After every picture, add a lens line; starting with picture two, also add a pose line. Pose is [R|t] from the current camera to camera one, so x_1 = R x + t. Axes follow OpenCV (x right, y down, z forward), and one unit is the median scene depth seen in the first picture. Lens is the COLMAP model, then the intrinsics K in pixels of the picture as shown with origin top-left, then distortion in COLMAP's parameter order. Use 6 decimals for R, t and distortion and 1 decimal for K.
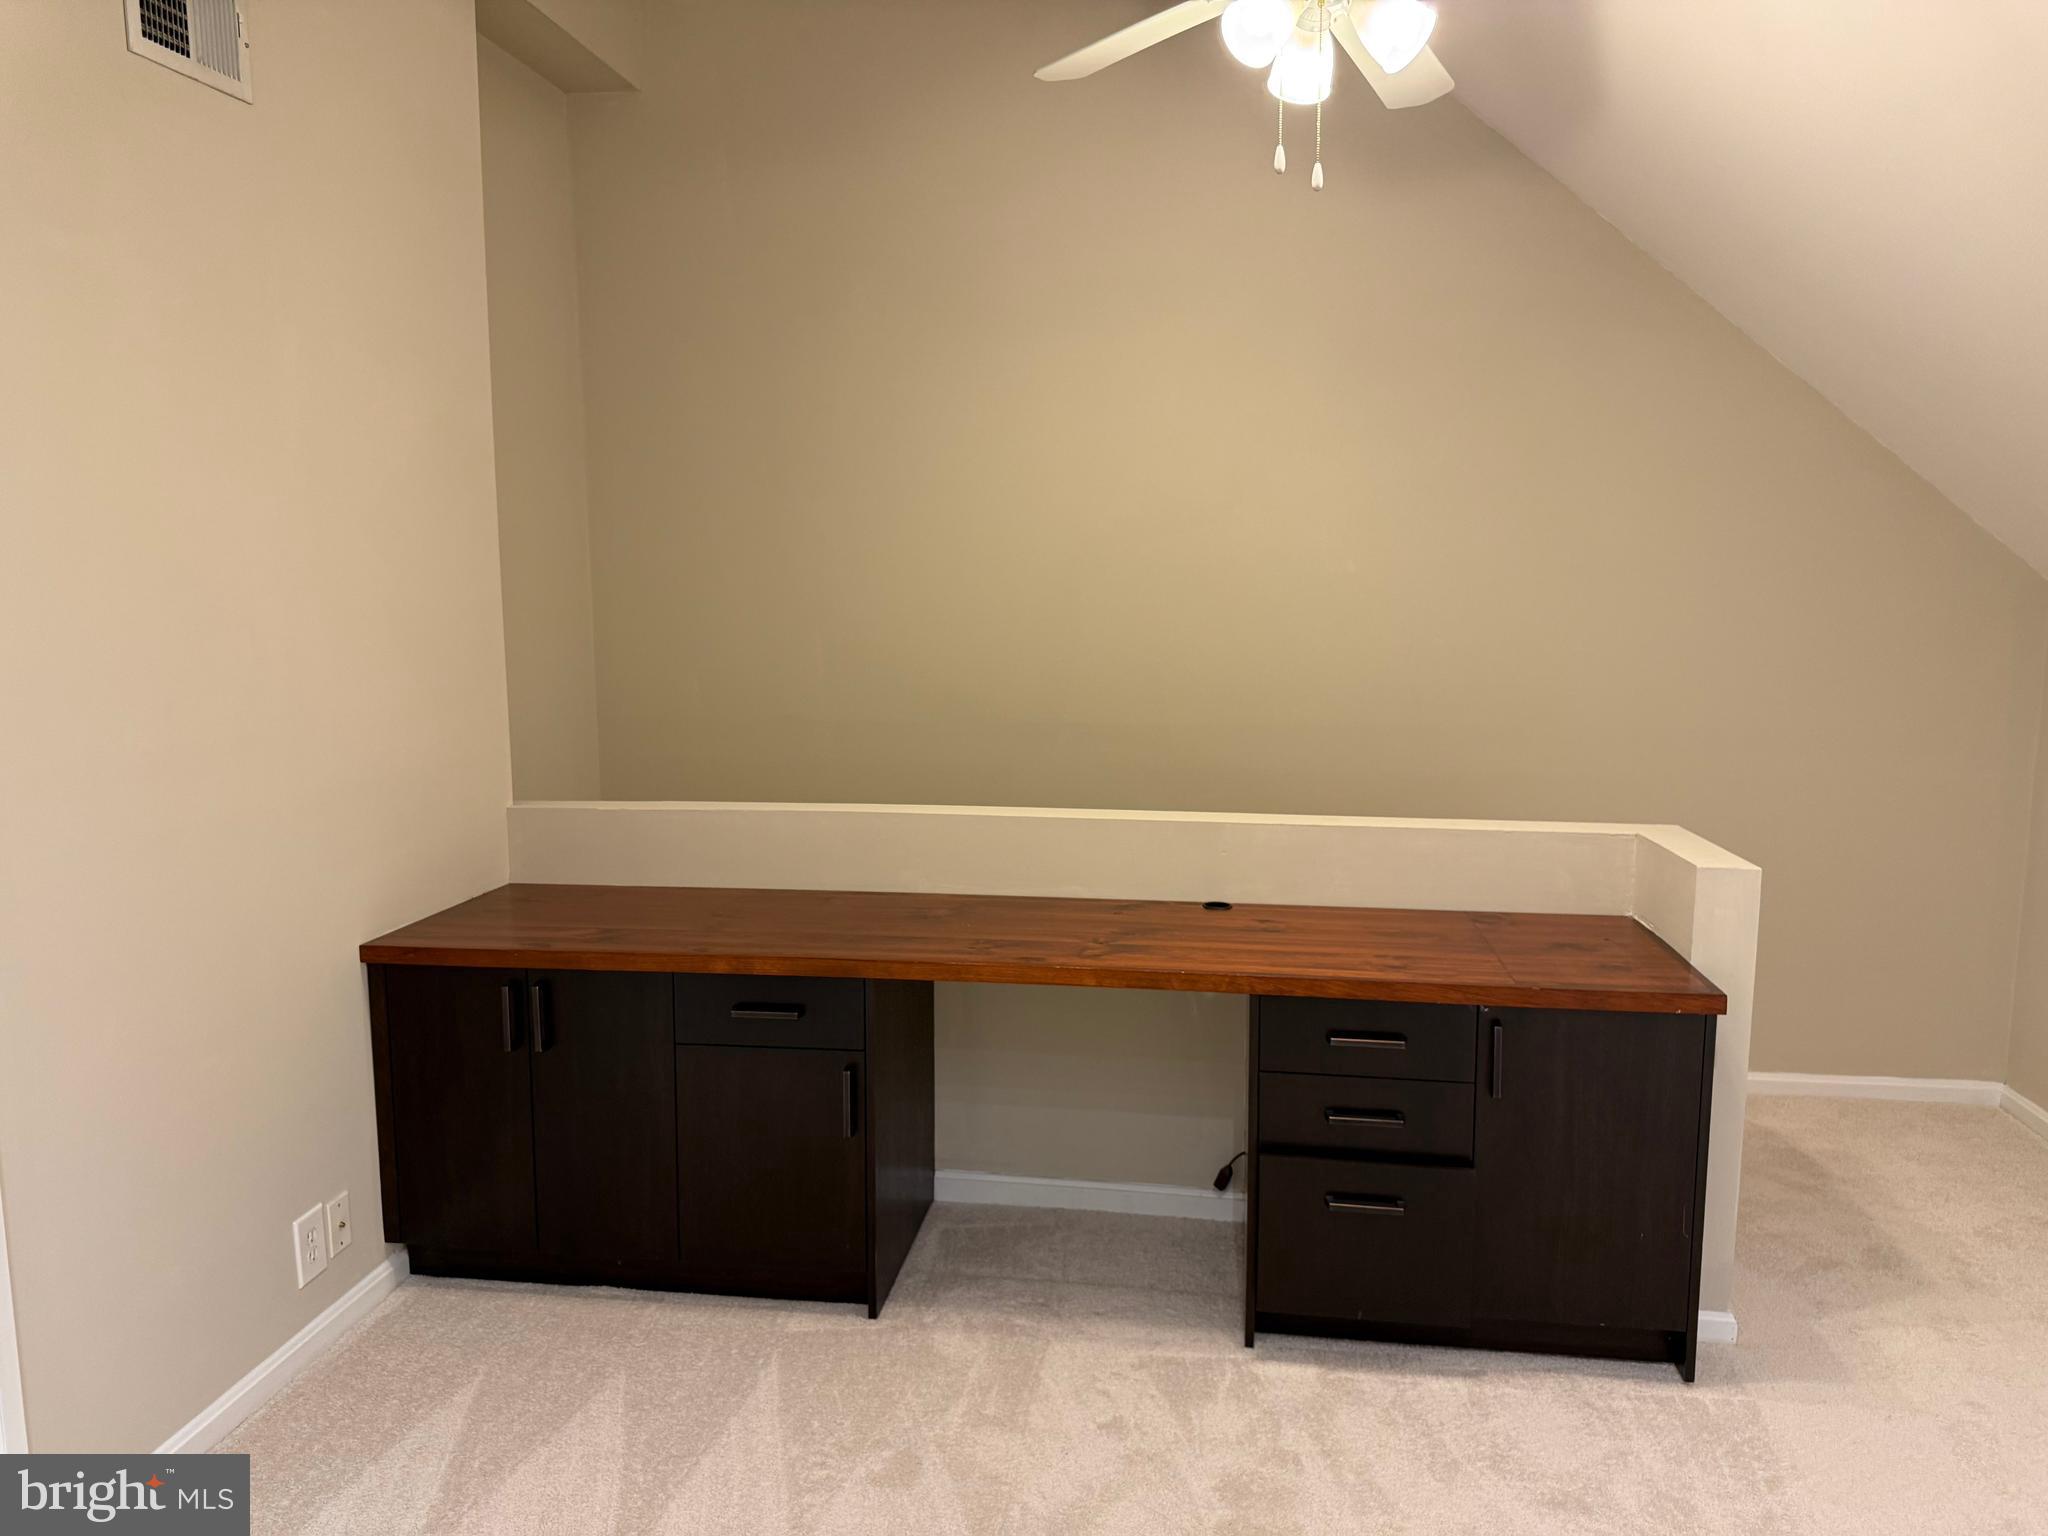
lens RADIAL K [[1455.4, 0, 1025.8], [0, 1455.4, 774.9], [0, 0, 1]] dist [0.059943, -0.072970]
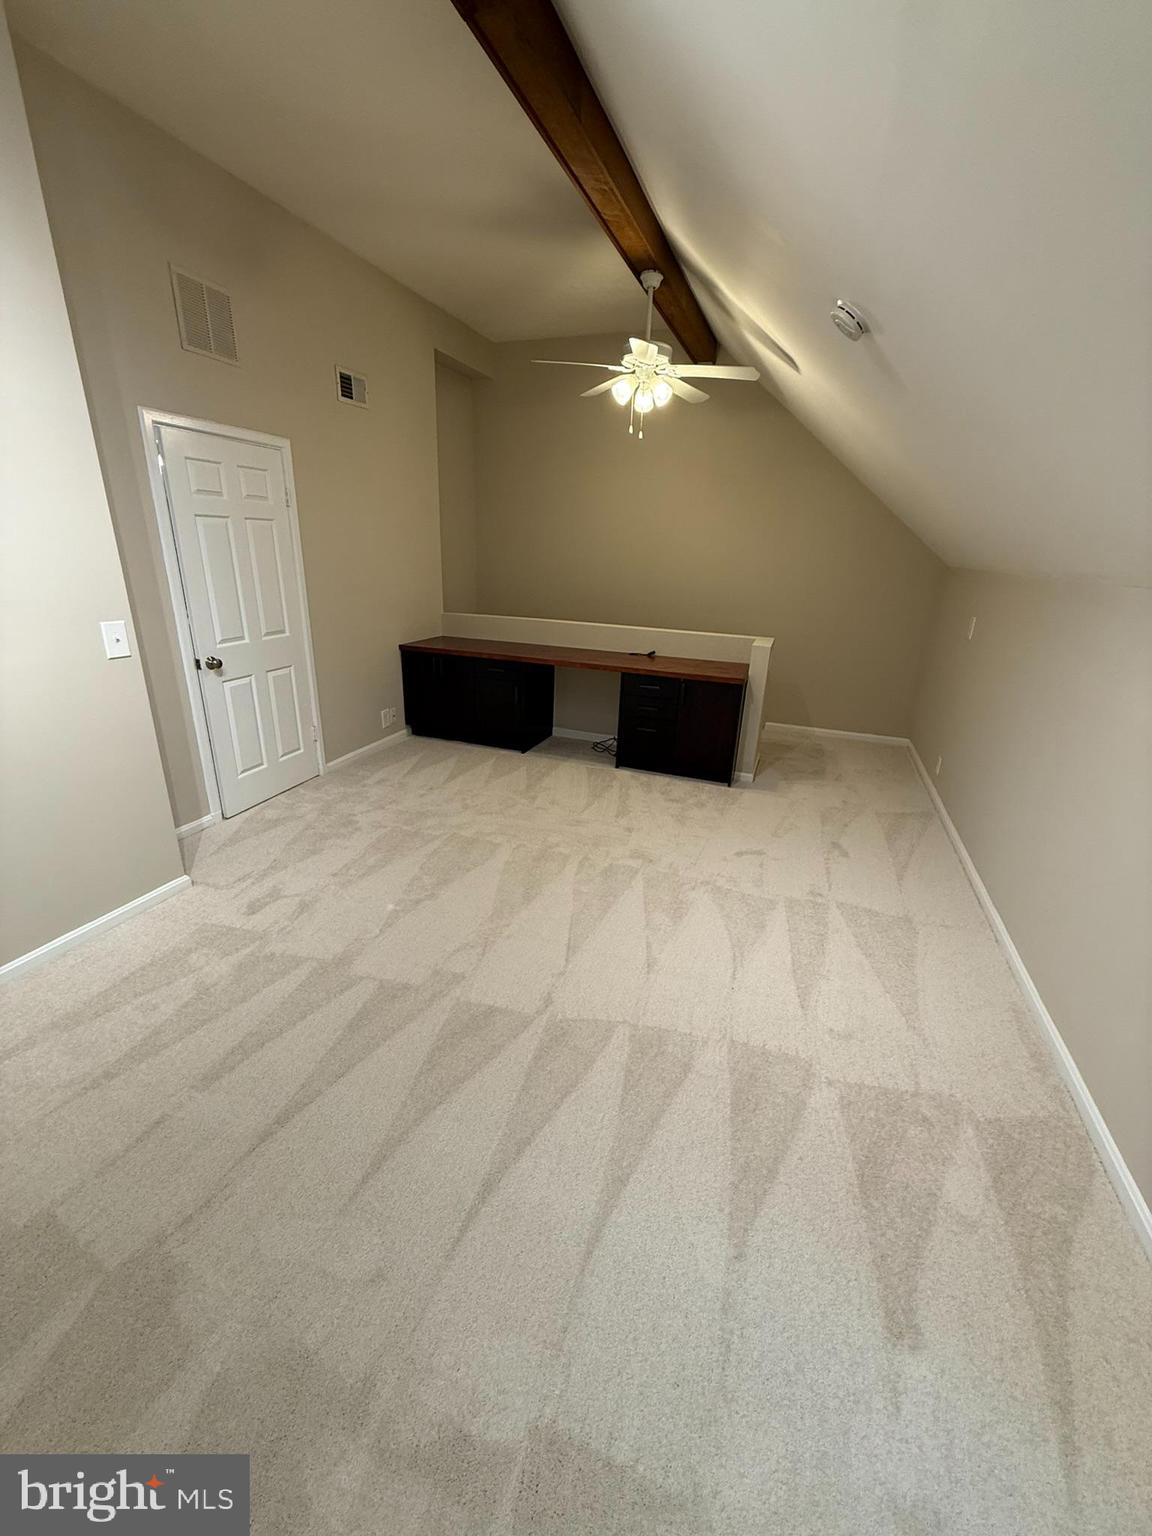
lens RADIAL K [[627.5, 0, 582.1], [0, 627.5, 770.7], [0, 0, 1]] dist [0.002092, 0.000298]
pose [[0.977321, 0.104393, -0.184241, 0.352604], [-0.064702, 0.975646, 0.209592, 0.064015], [0.201634, -0.192918, 0.960274, -0.539623]]
